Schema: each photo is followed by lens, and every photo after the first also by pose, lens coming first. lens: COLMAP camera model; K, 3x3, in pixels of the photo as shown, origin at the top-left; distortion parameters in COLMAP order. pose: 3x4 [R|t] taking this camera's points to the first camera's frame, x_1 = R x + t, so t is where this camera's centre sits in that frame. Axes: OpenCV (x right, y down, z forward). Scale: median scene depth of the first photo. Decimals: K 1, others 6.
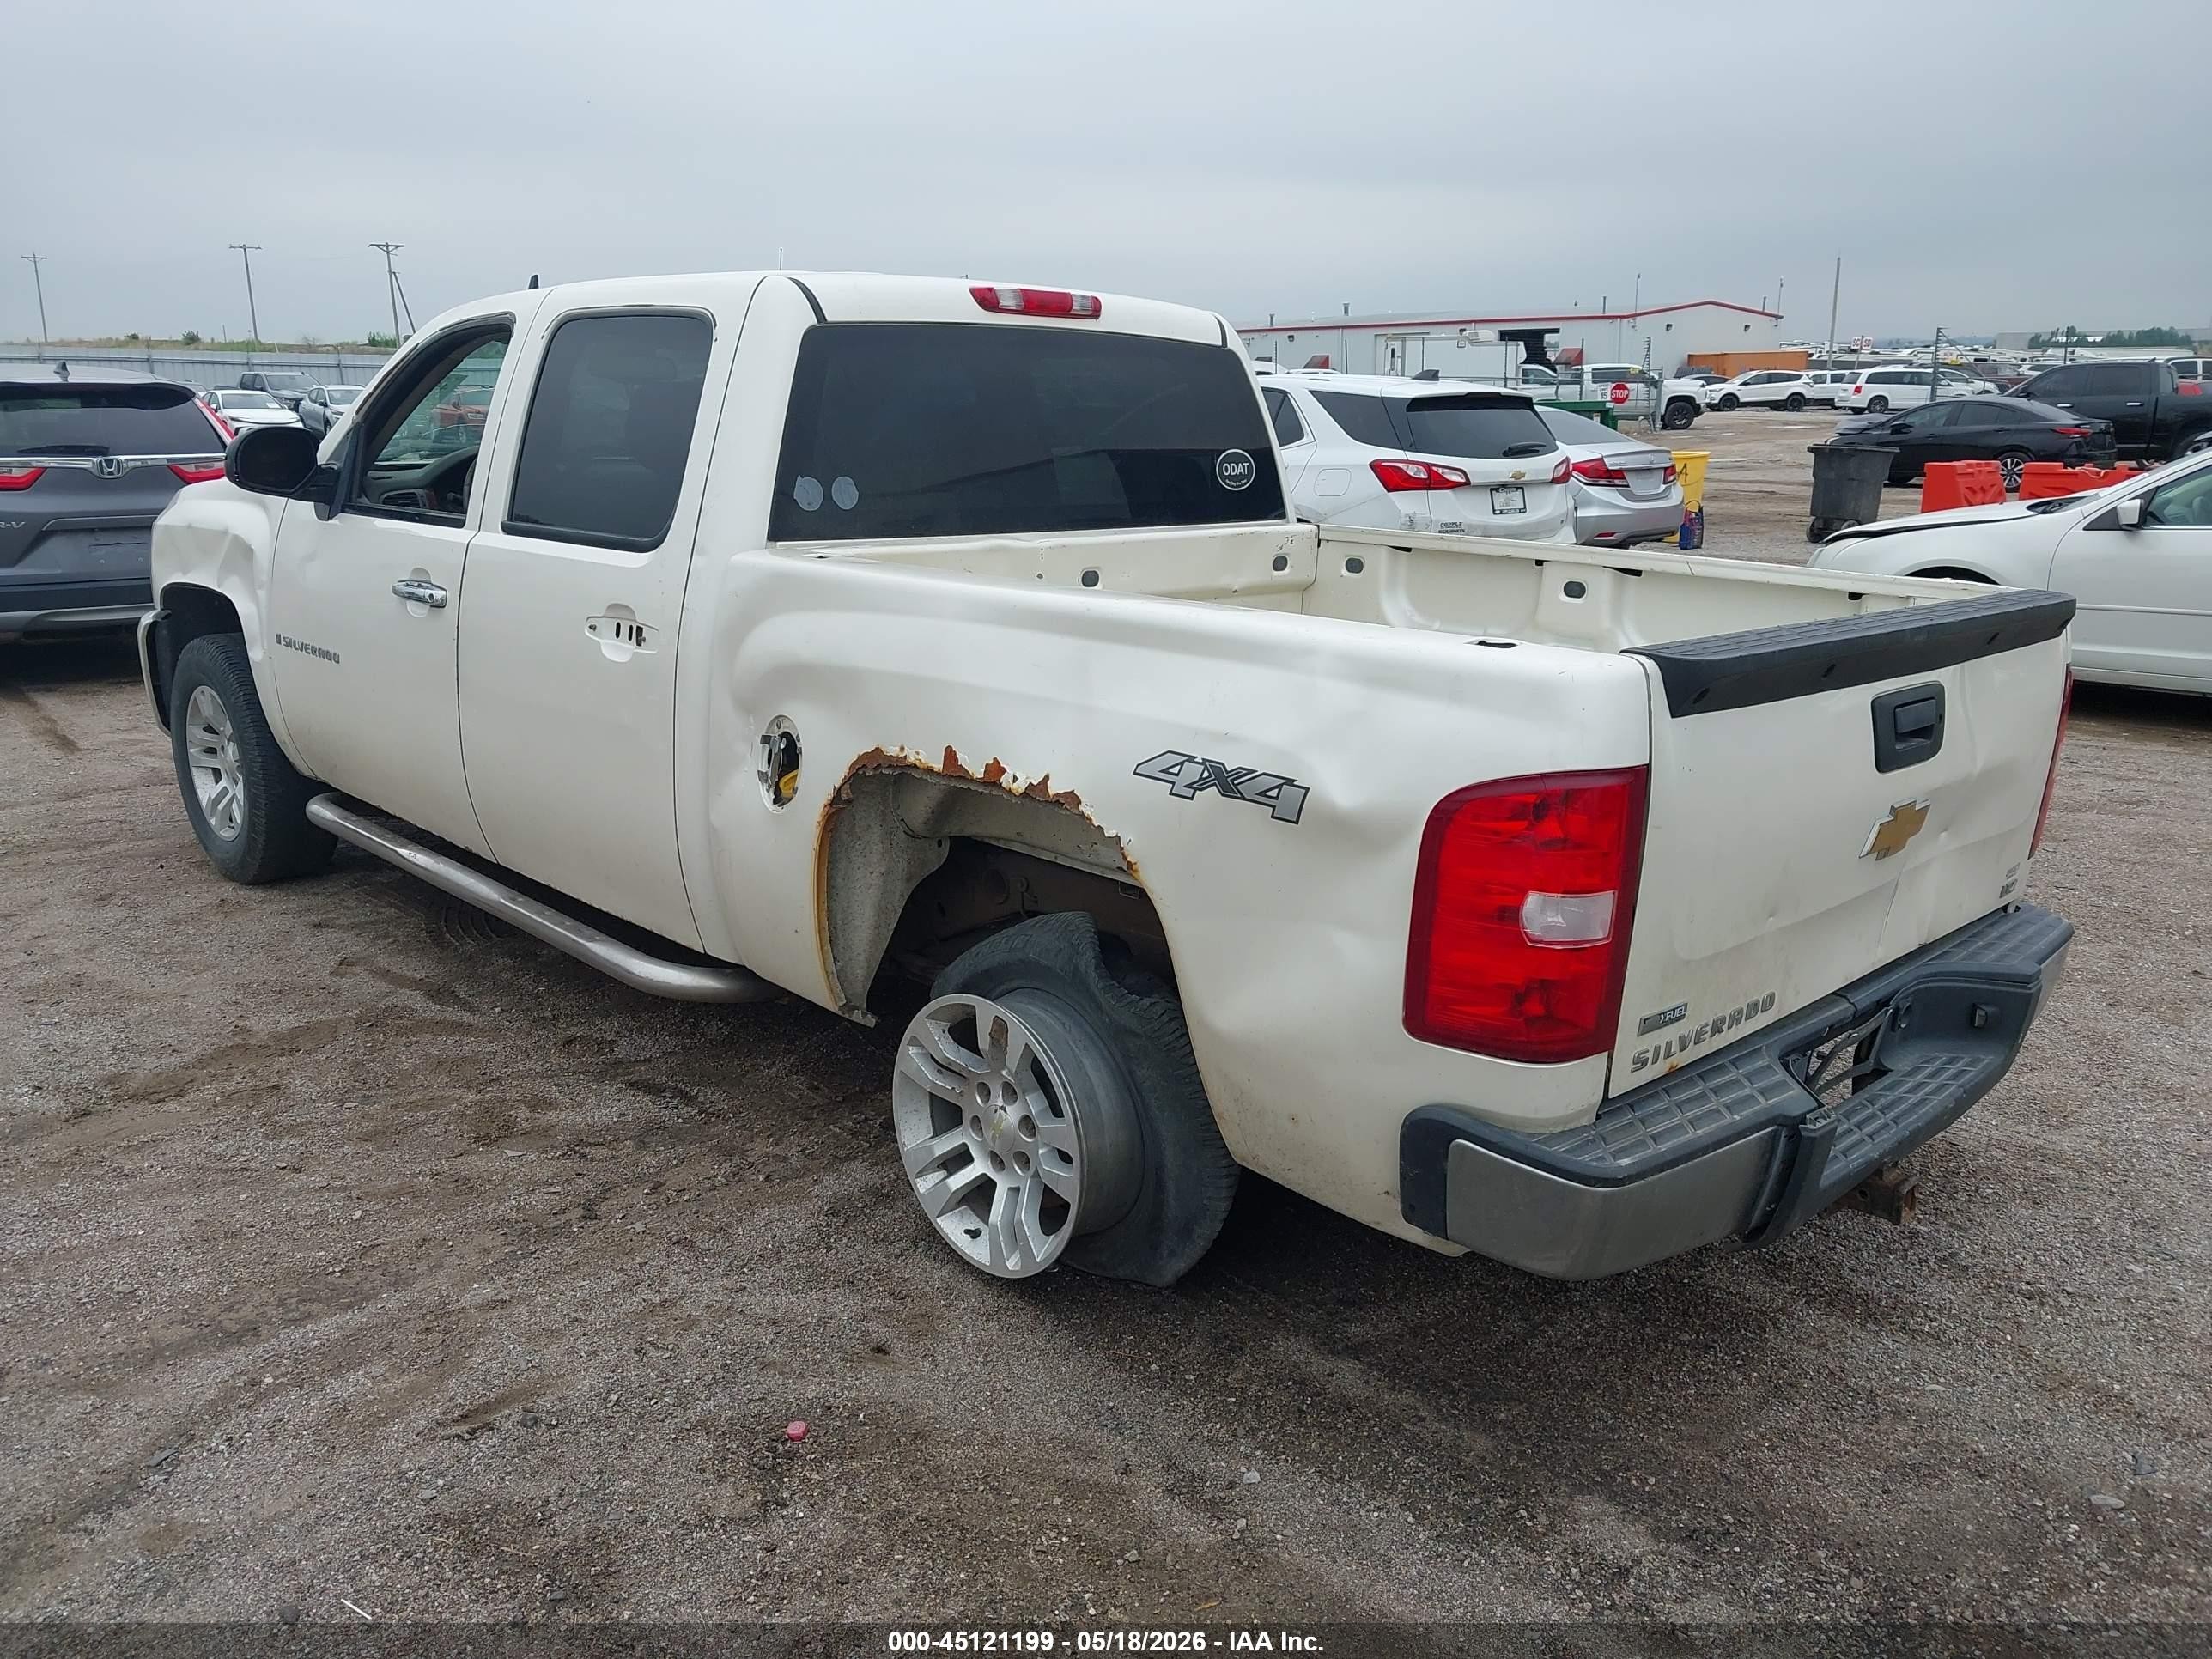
lens RADIAL K [[1731.7, 0, 1122.9], [0, 1731.7, 799.8], [0, 0, 1]] dist [0.047392, -0.071153]
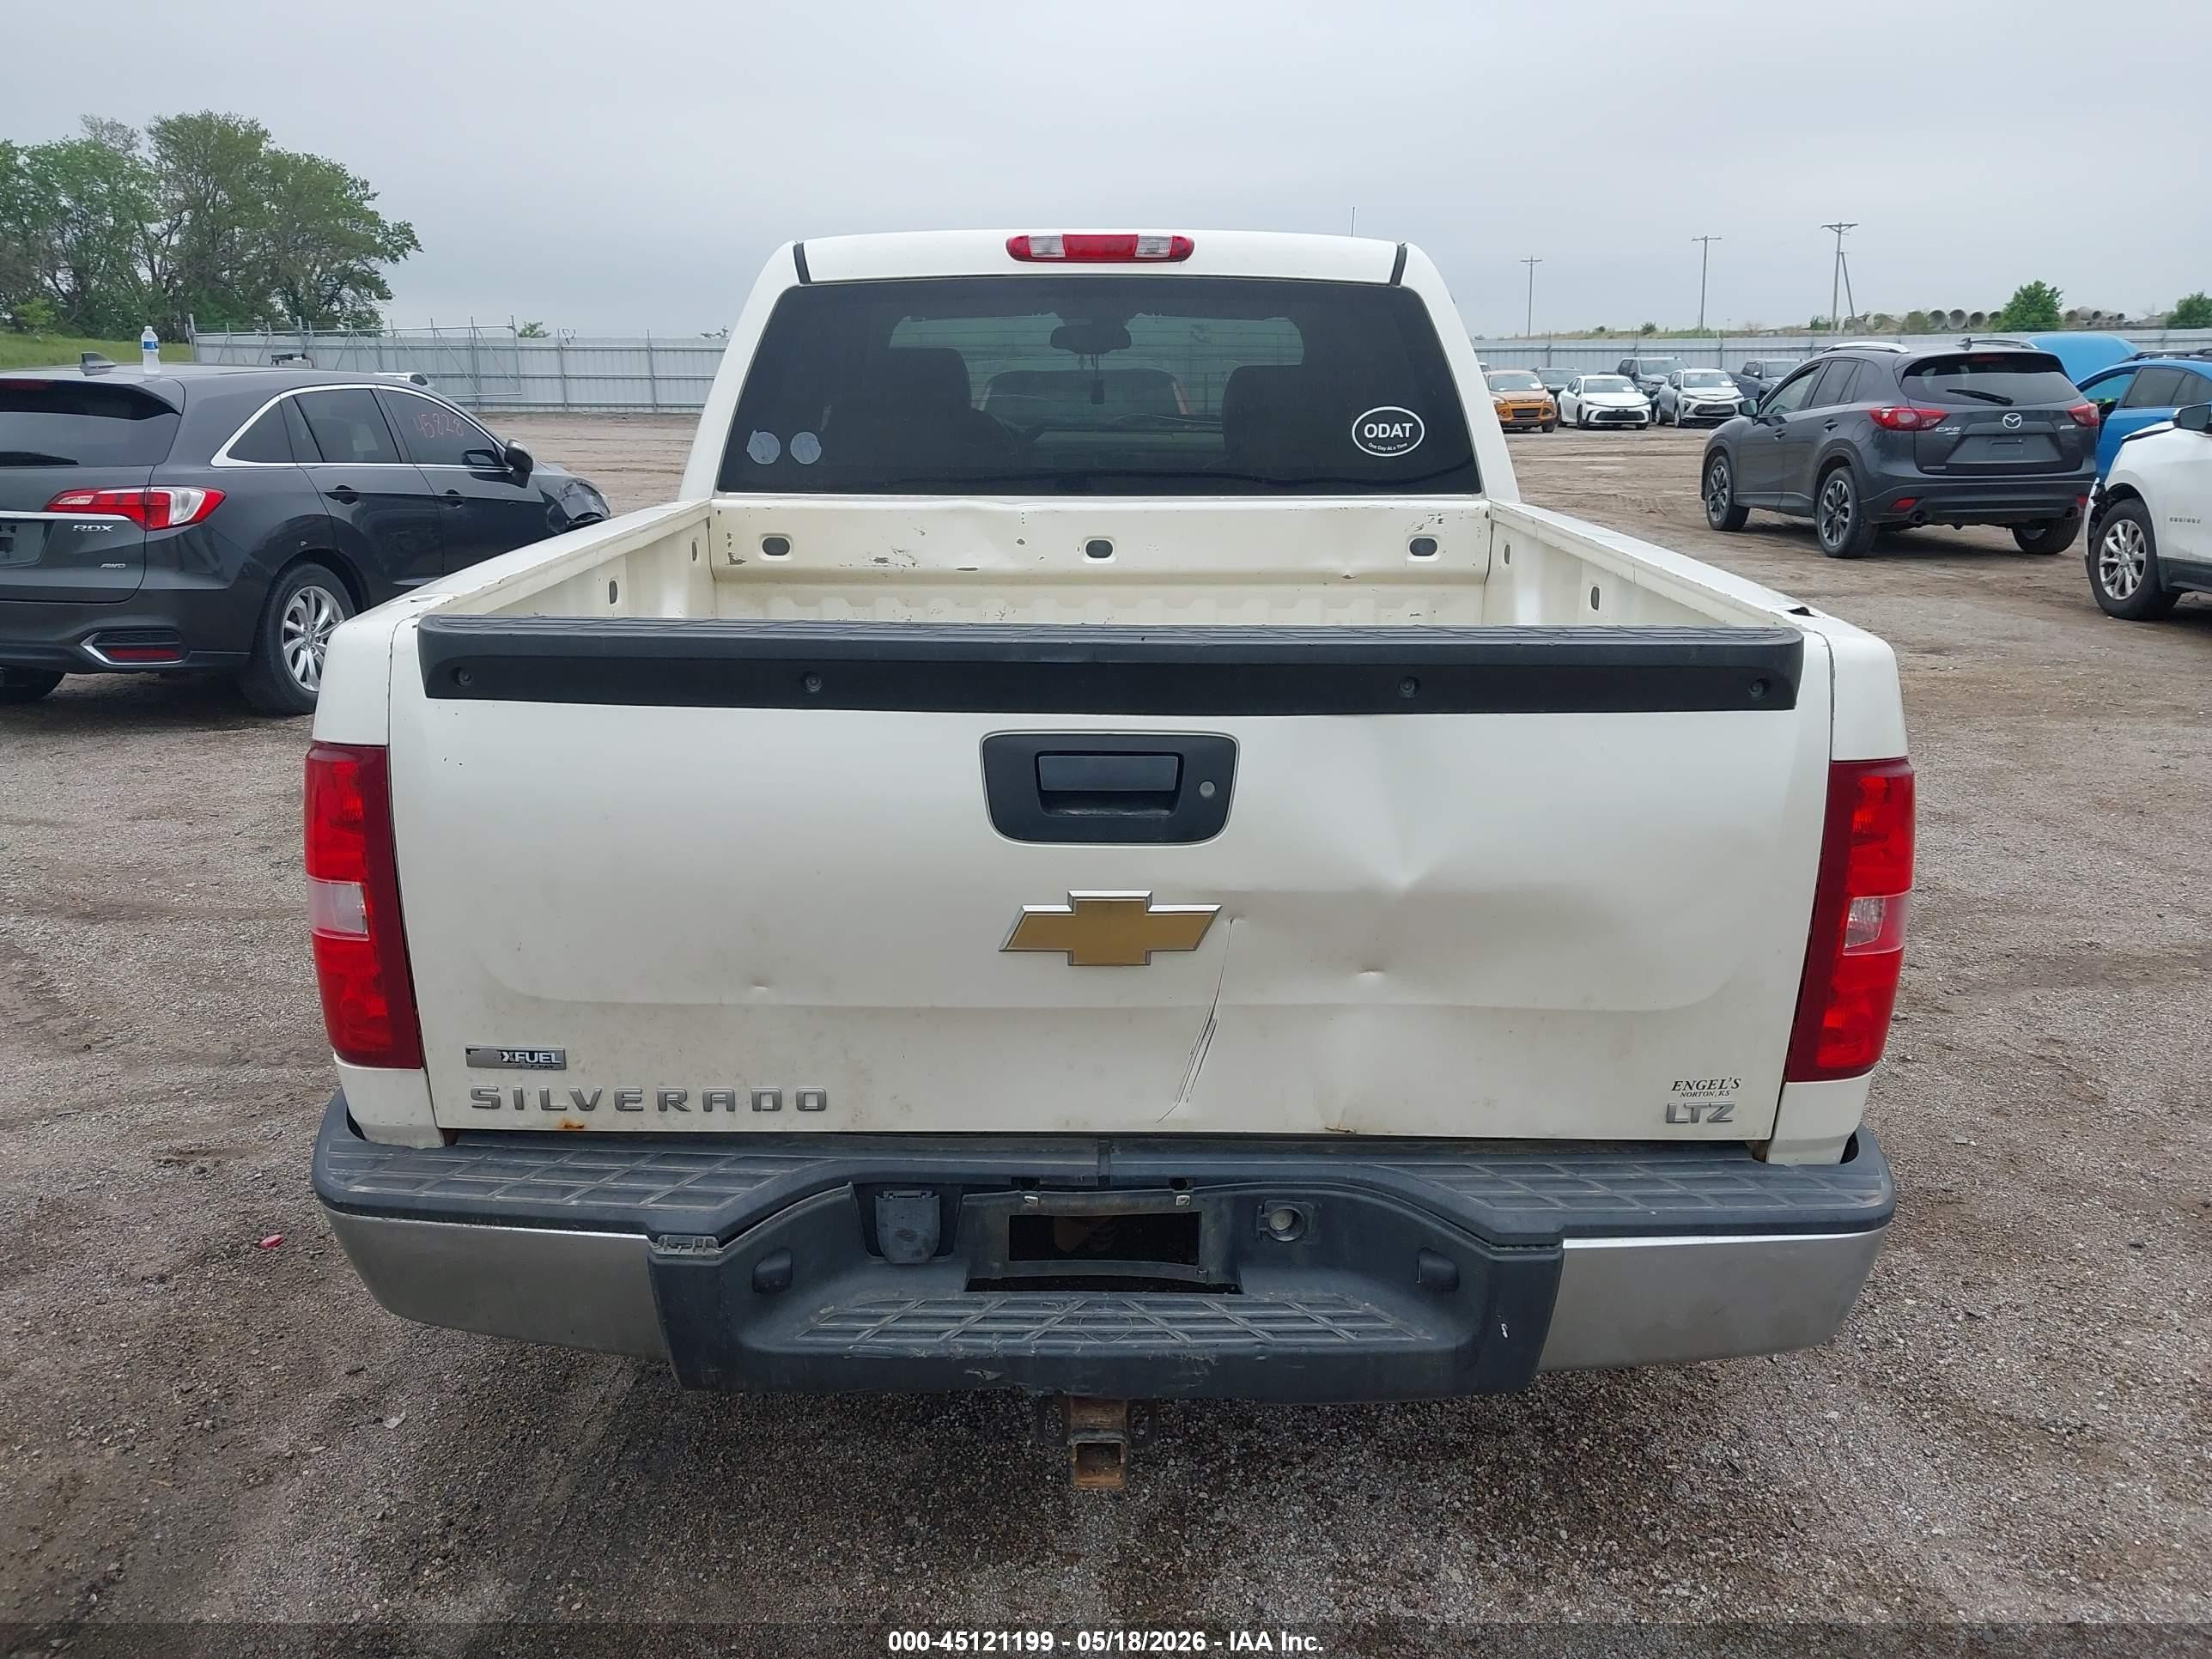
lens RADIAL K [[1731.7, 0, 1087.9], [0, 1731.7, 825.6], [0, 0, 1]] dist [0.047392, -0.071153]
pose [[0.700291, 0.160389, -0.695606, 0.648104], [-0.144410, 0.986115, 0.081990, -0.057861], [0.699098, 0.043036, 0.713730, 0.350622]]
